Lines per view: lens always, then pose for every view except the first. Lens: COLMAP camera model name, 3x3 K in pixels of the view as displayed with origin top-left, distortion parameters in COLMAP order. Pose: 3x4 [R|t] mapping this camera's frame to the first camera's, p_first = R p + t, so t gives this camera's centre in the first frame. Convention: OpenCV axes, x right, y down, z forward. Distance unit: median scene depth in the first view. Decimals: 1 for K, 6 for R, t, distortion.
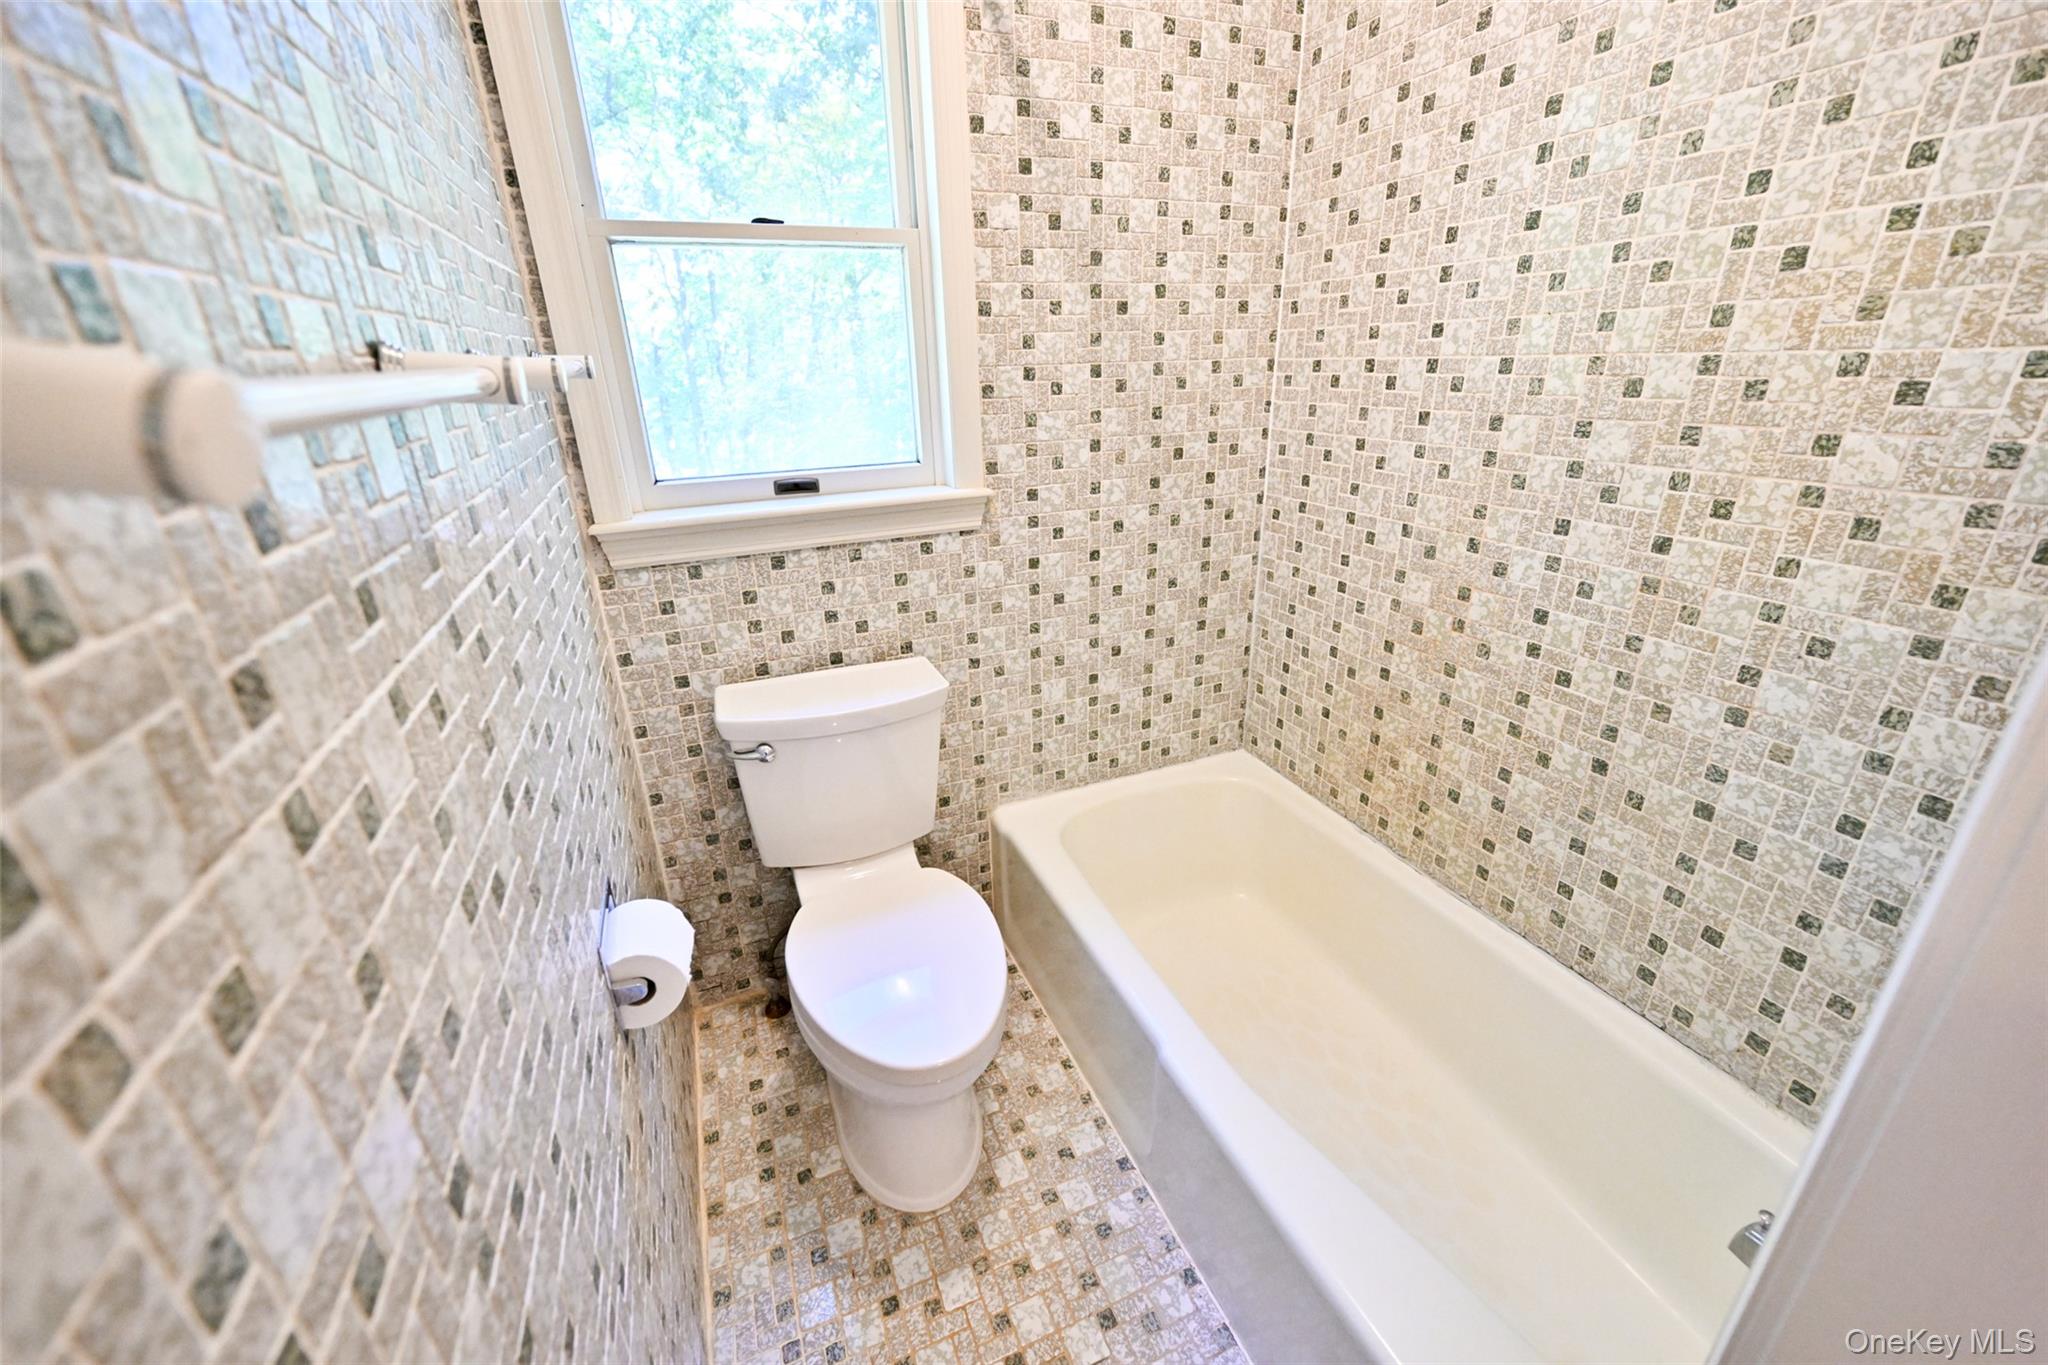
lens RADIAL K [[806.7, 0, 1024.9], [0, 806.7, 689.1], [0, 0, 1]] dist [-0.000573, 0.000374]
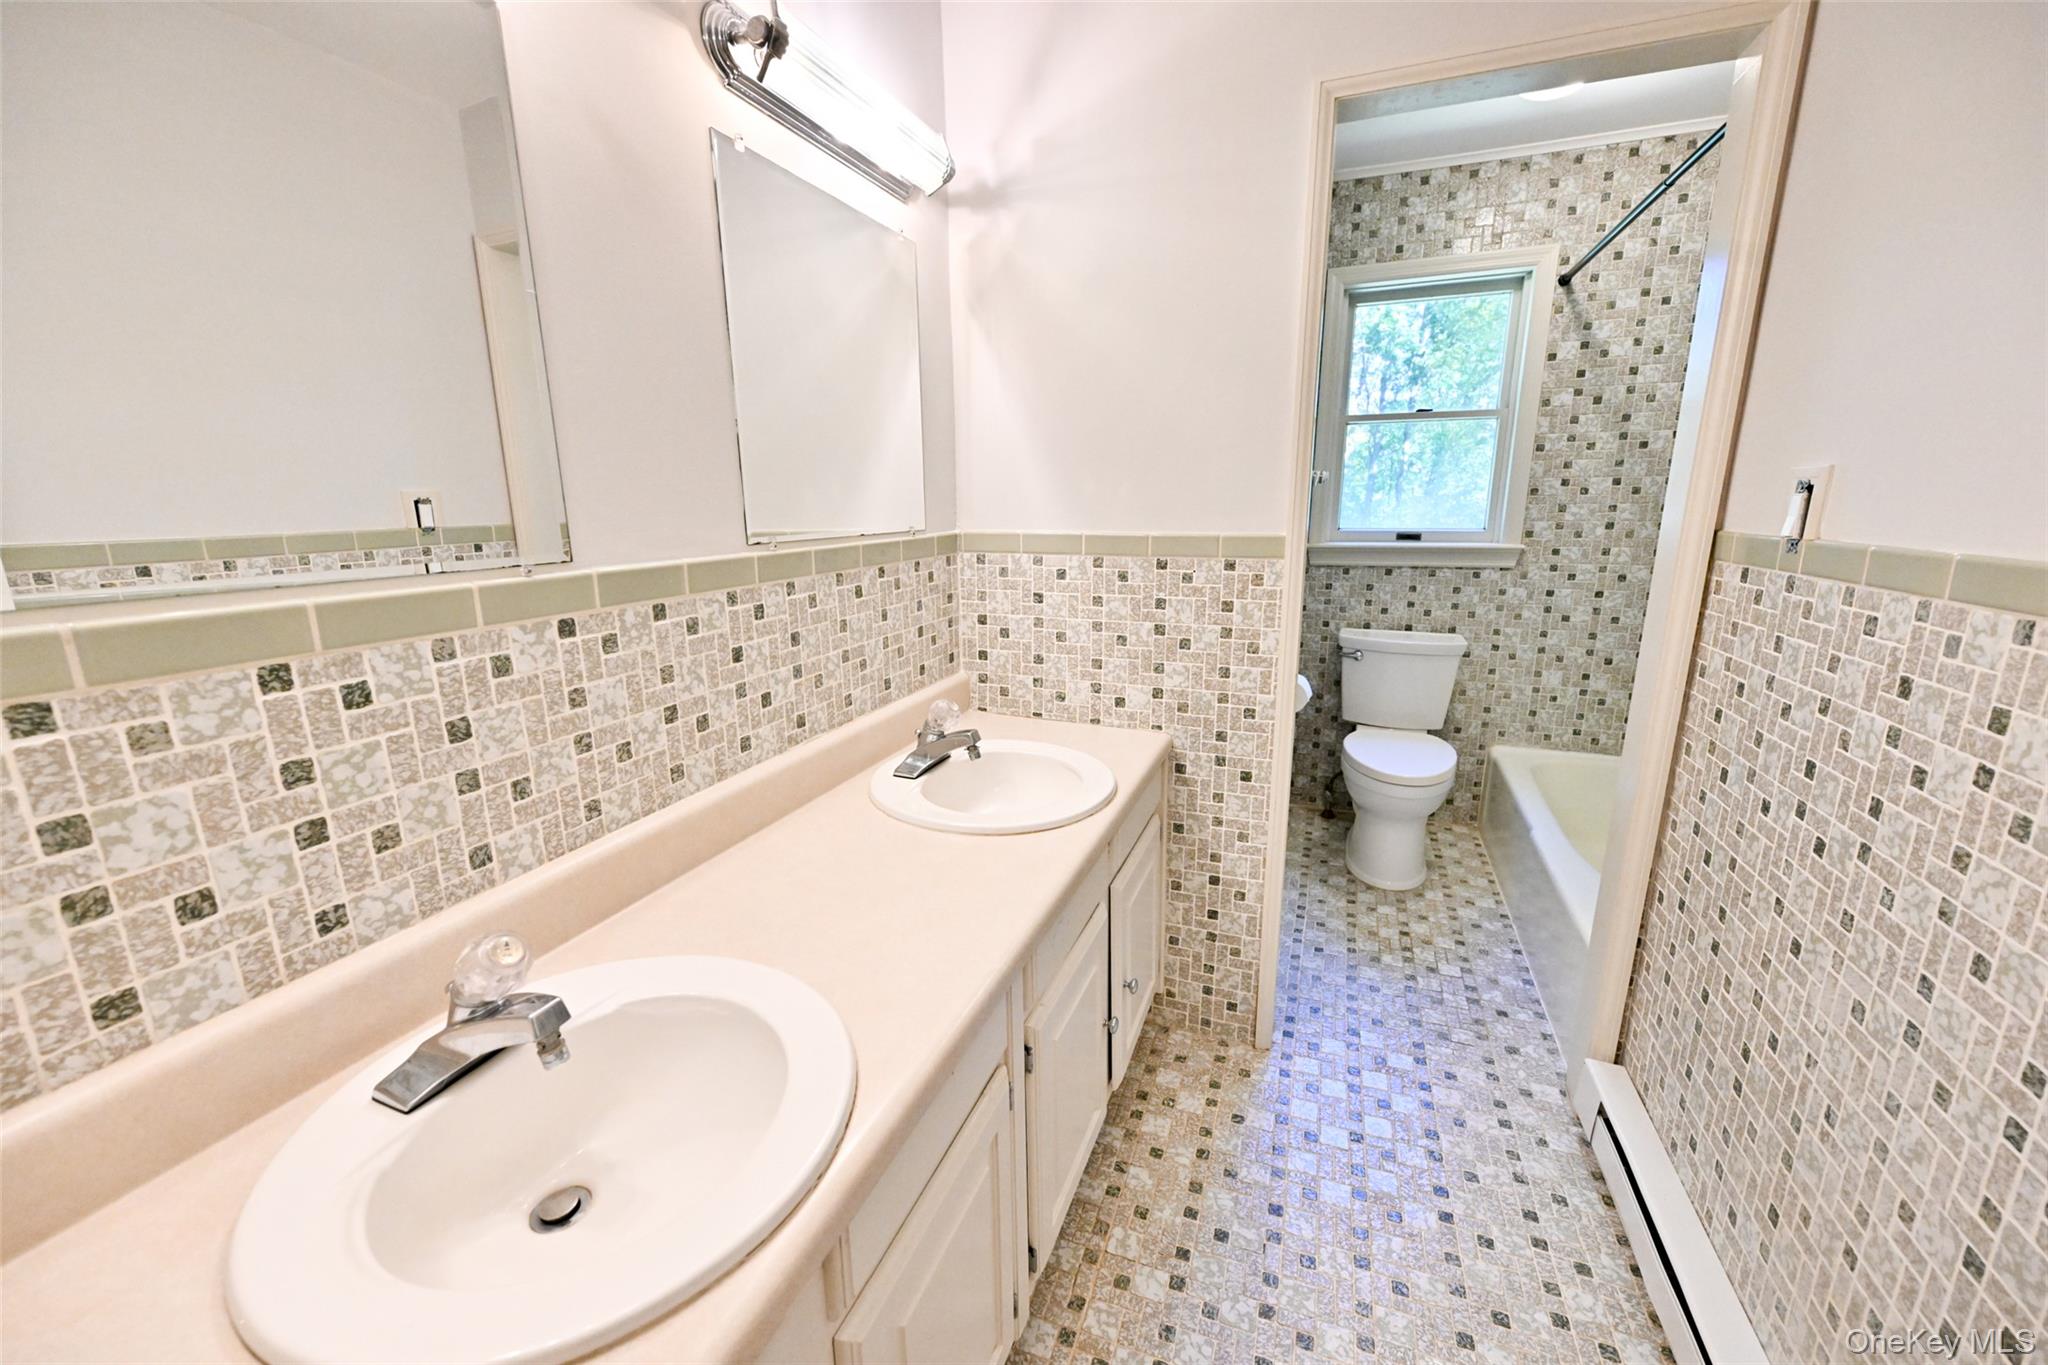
lens RADIAL K [[806.7, 0, 1023.5], [0, 806.7, 682.9], [0, 0, 1]] dist [-0.000573, 0.000374]
pose [[0.722756, 0.178060, -0.667771, 0.386191], [-0.268107, 0.962808, -0.033451, 0.382193], [0.636979, 0.203211, 0.743615, -0.914379]]
